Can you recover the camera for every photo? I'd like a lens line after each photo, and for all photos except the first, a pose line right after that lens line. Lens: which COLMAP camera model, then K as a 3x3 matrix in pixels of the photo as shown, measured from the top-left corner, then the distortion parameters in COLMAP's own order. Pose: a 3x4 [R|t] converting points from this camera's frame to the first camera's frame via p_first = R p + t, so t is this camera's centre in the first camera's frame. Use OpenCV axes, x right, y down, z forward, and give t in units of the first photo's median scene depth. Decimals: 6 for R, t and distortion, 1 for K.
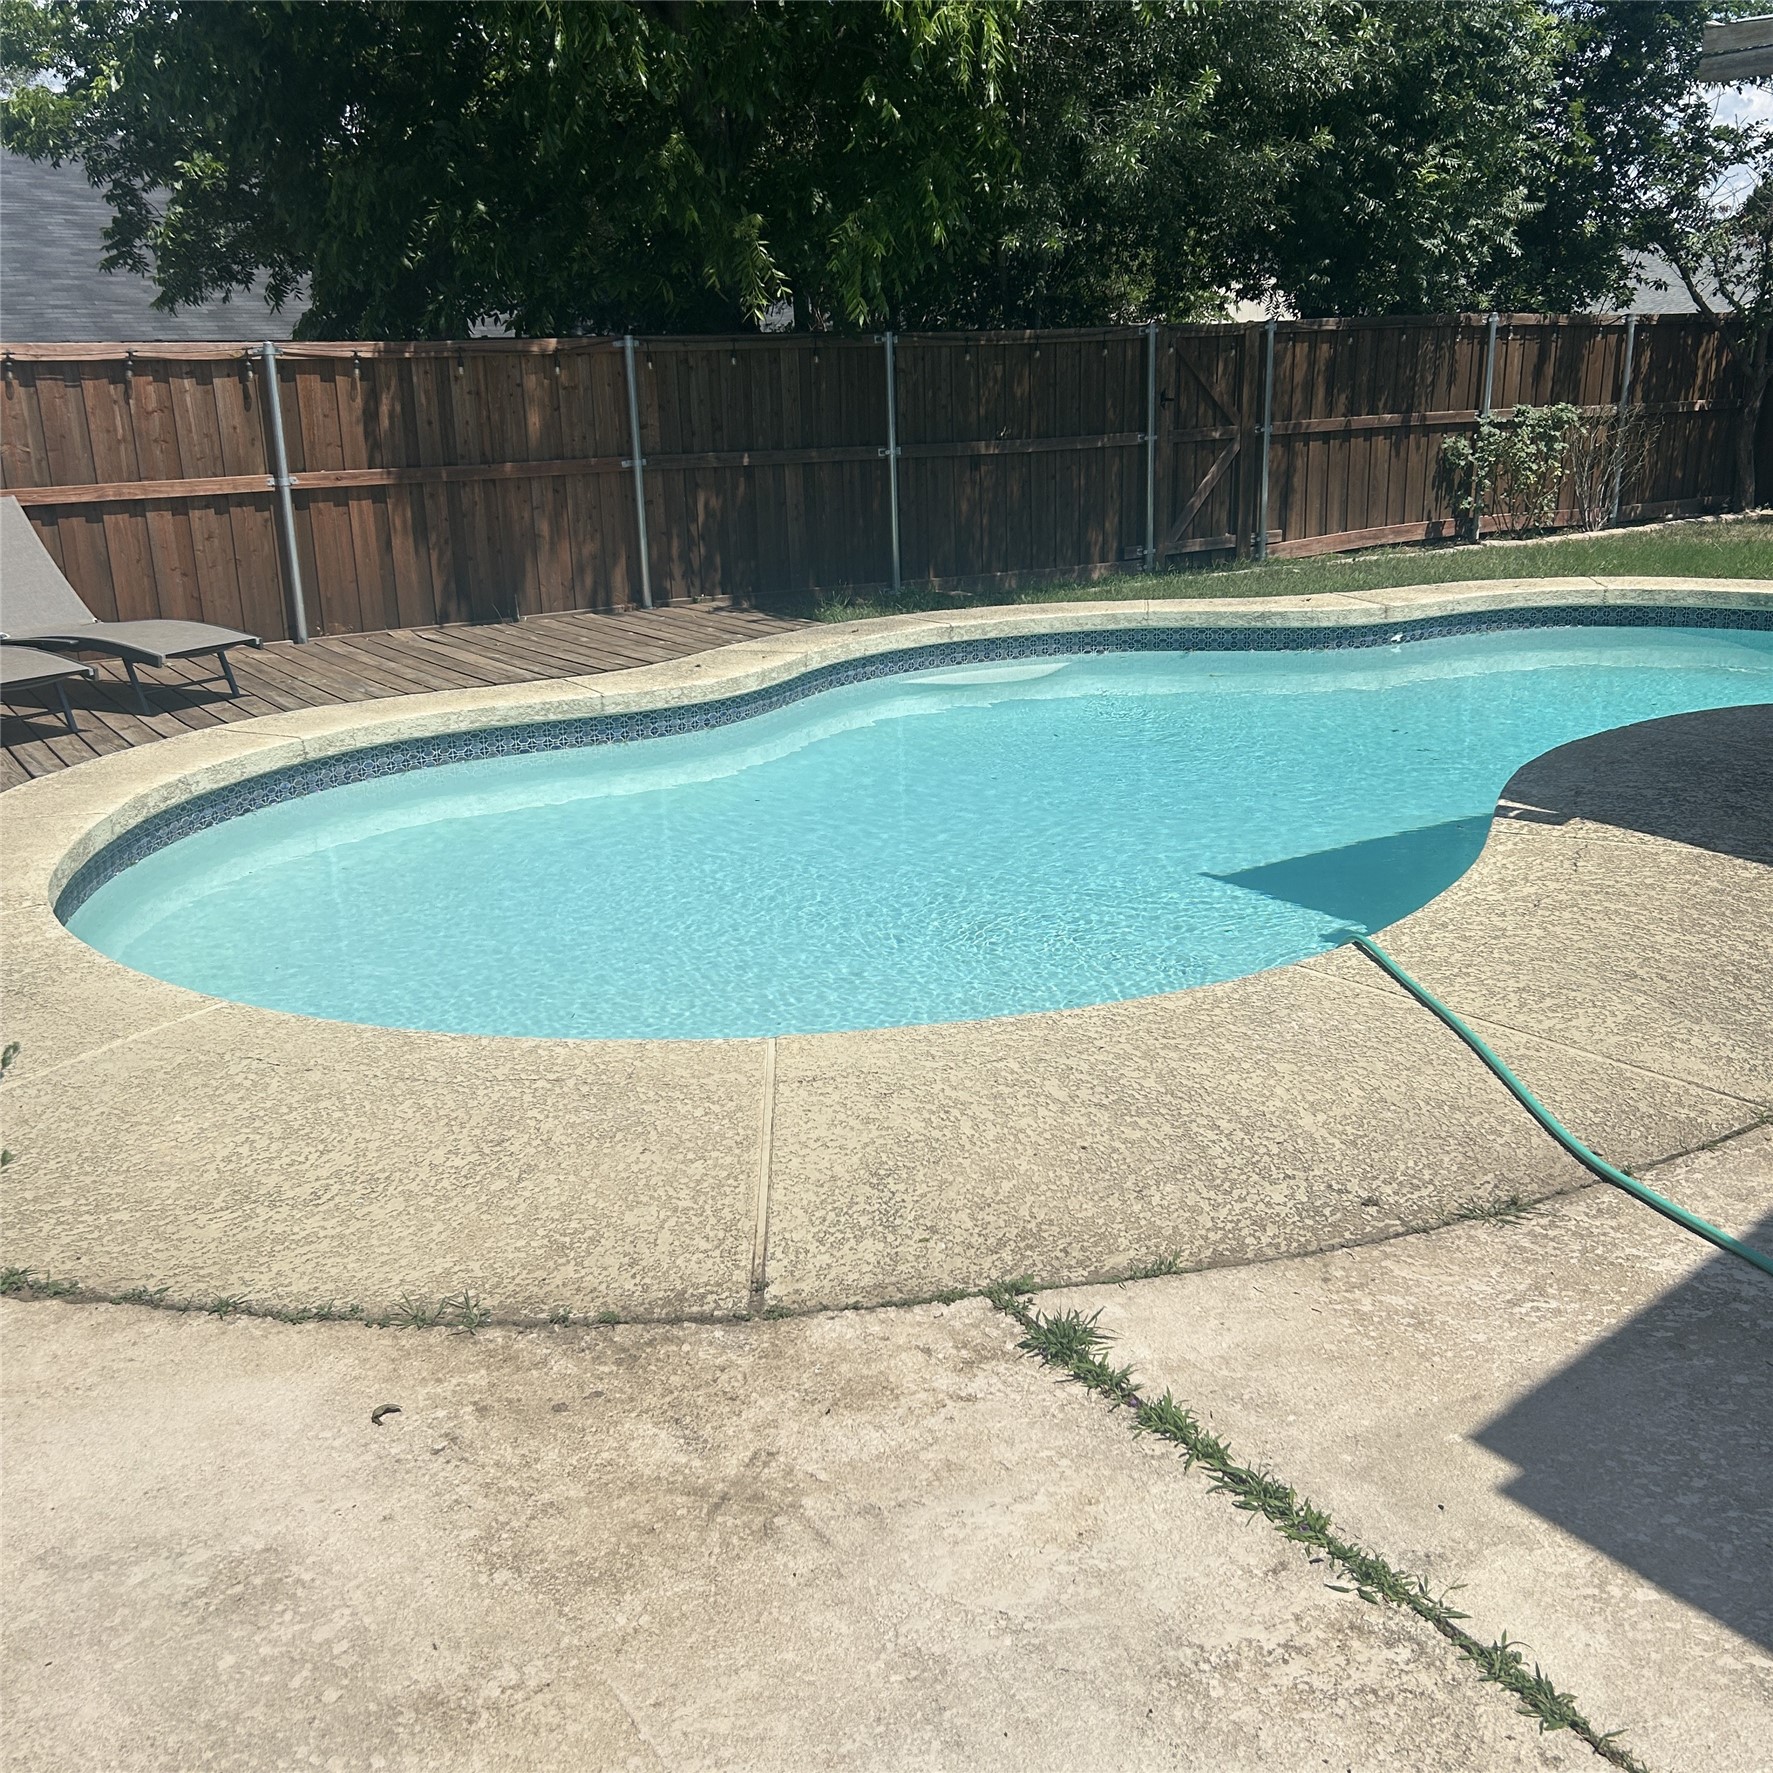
lens RADIAL K [[1755.0, 0, 889.2], [0, 1755.0, 891.1], [0, 0, 1]] dist [0.026568, 0.000000]
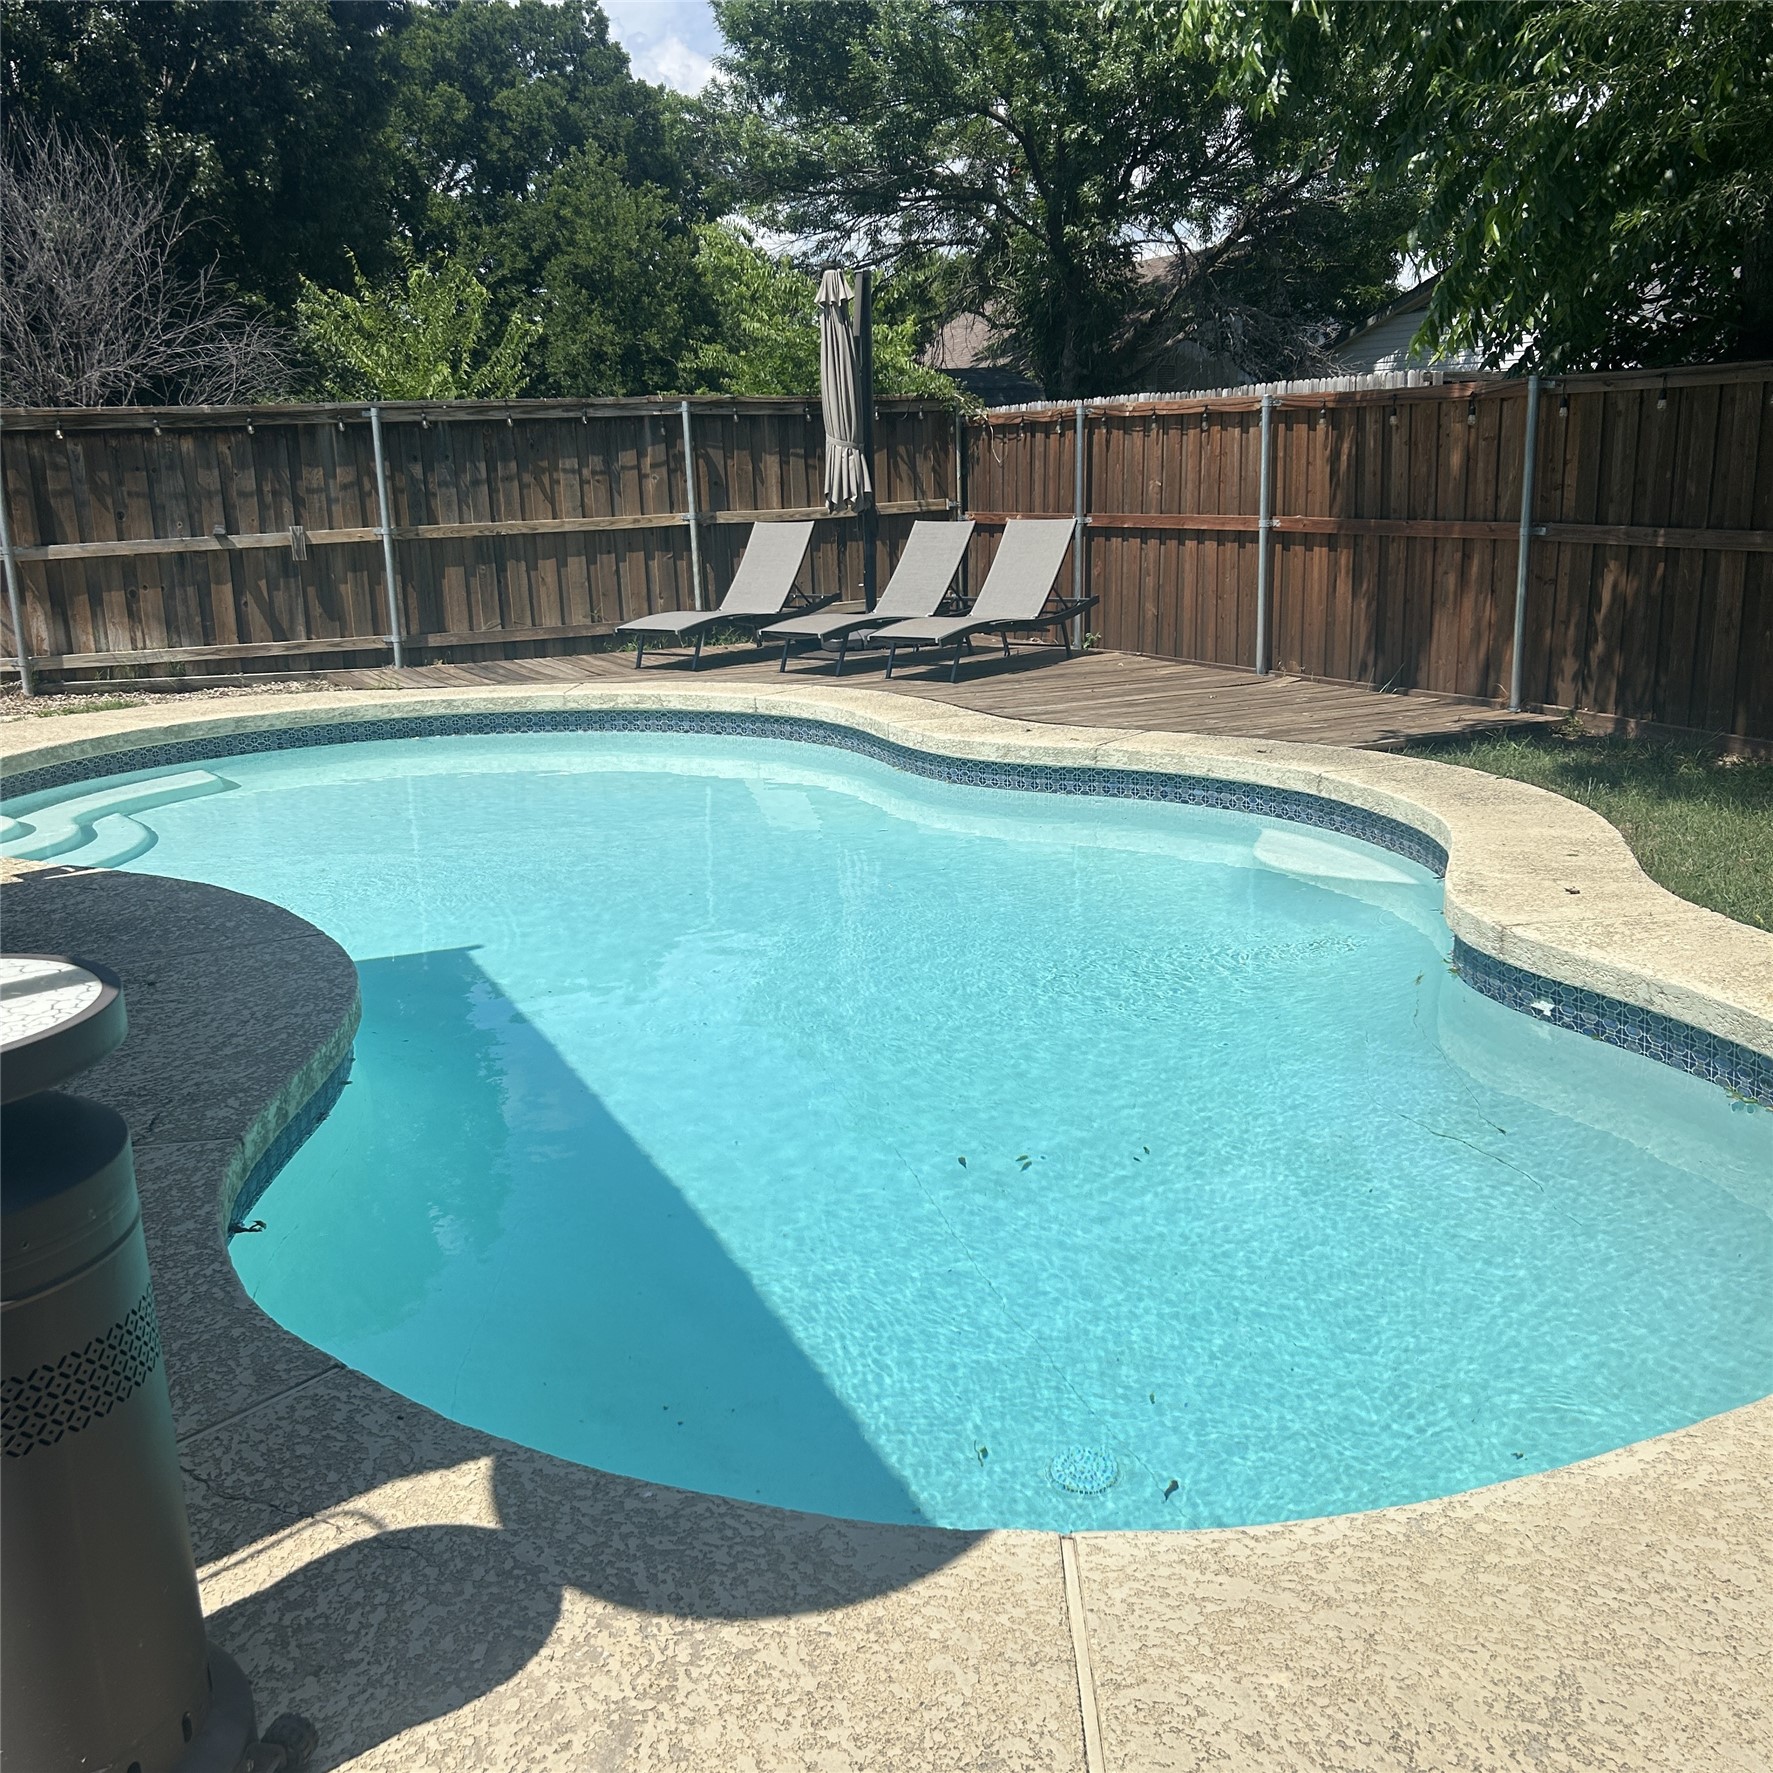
lens RADIAL K [[1755.0, 0, 889.8], [0, 1755.0, 885.6], [0, 0, 1]] dist [0.026568, 0.000000]
pose [[-0.106376, 0.275122, -0.955506, 0.792402], [-0.236366, 0.926416, 0.293060, -0.284788], [0.965824, 0.257023, -0.033519, 0.853274]]
